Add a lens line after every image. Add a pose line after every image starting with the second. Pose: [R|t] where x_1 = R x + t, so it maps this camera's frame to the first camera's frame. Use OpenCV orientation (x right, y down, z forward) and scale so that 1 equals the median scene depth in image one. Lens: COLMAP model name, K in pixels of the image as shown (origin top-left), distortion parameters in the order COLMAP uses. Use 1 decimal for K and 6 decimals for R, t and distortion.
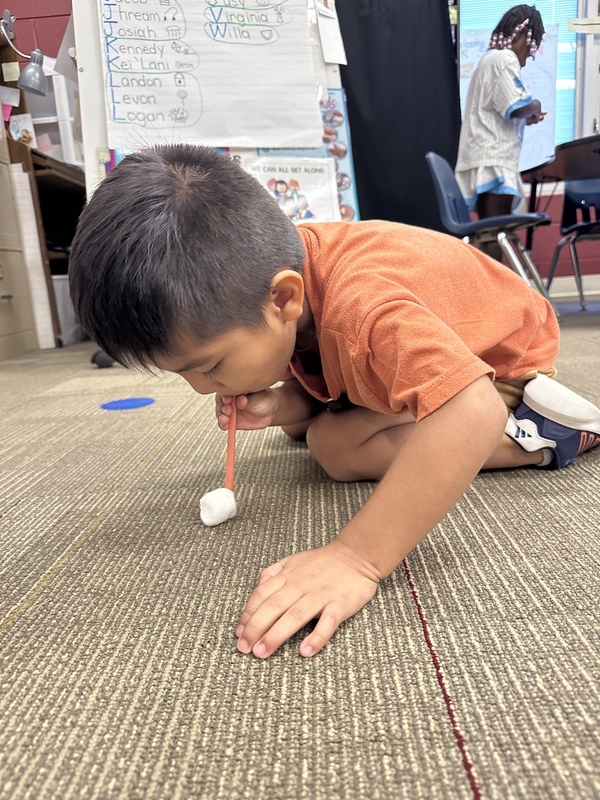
lens RADIAL K [[602.5, 0, 294.4], [0, 602.5, 396.2], [0, 0, 1]] dist [0.018573, -0.033275]
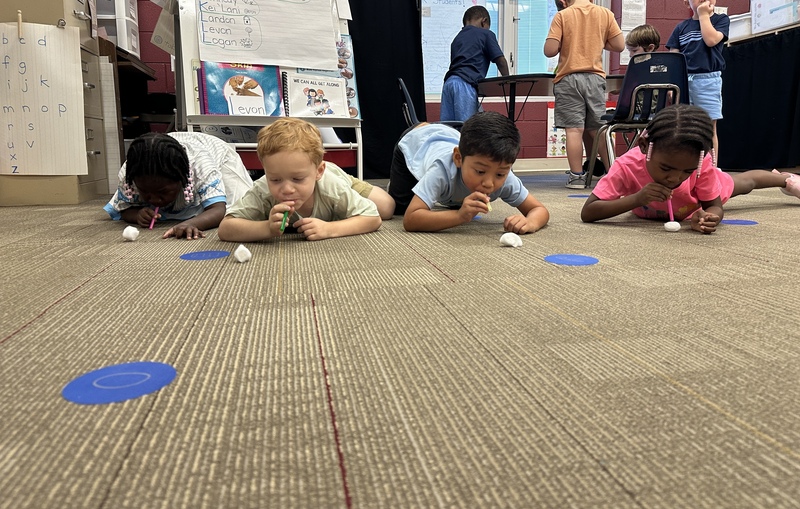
lens RADIAL K [[595.2, 0, 408.5], [0, 595.2, 206.9], [0, 0, 1]] dist [0.001824, -0.031633]
pose [[0.969646, 0.029915, 0.242675, -0.141957], [-0.004680, 0.994576, -0.103905, 0.109390], [-0.244467, 0.099615, 0.964527, -0.526405]]
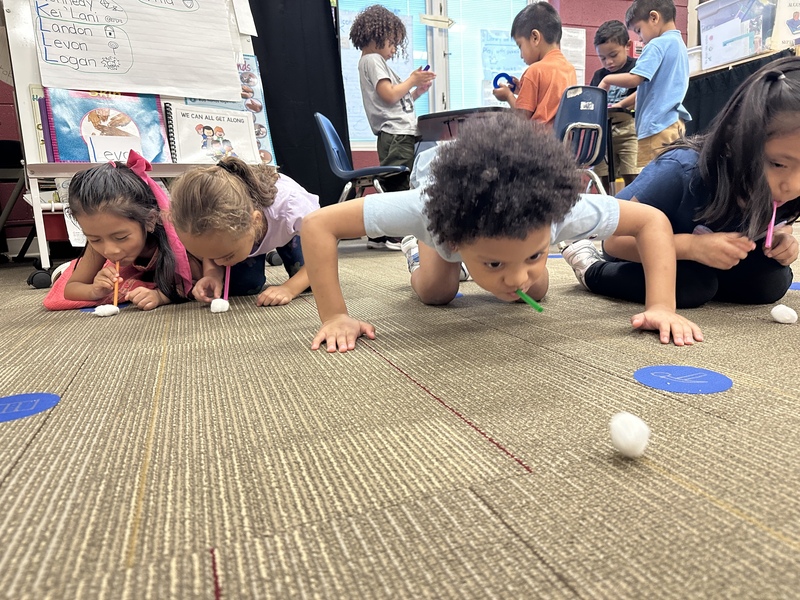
lens RADIAL K [[602.5, 0, 406.9], [0, 602.5, 291.8], [0, 0, 1]] dist [0.018573, -0.033275]
pose [[0.926178, -0.024692, 0.376277, -0.109901], [0.050507, 0.996986, -0.058896, 0.054844], [-0.373688, 0.073553, 0.924633, -0.213263]]
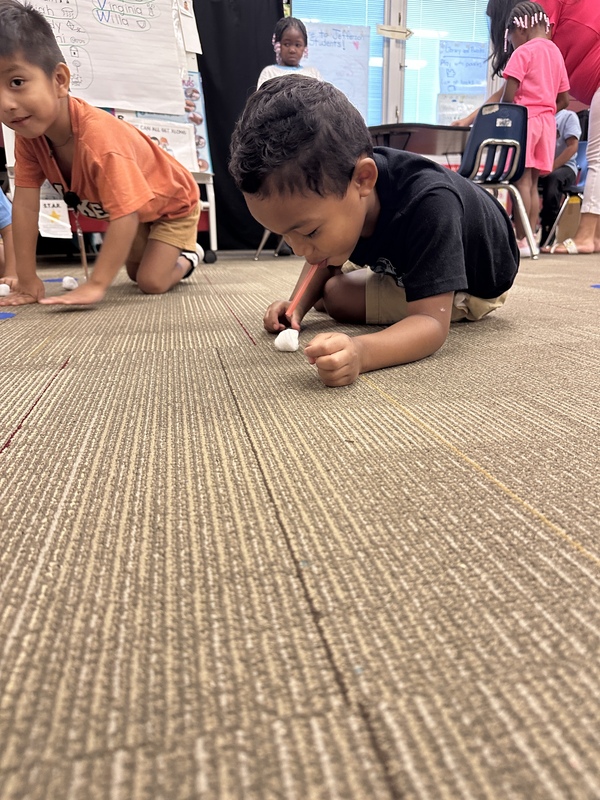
lens RADIAL K [[602.5, 0, 318.9], [0, 602.5, 393.8], [0, 0, 1]] dist [0.018573, -0.033275]
pose [[0.963469, -0.014529, 0.267425, -0.036688], [-0.004130, 0.997603, 0.069078, 0.129173], [-0.267788, -0.067659, 0.961099, -0.458717]]
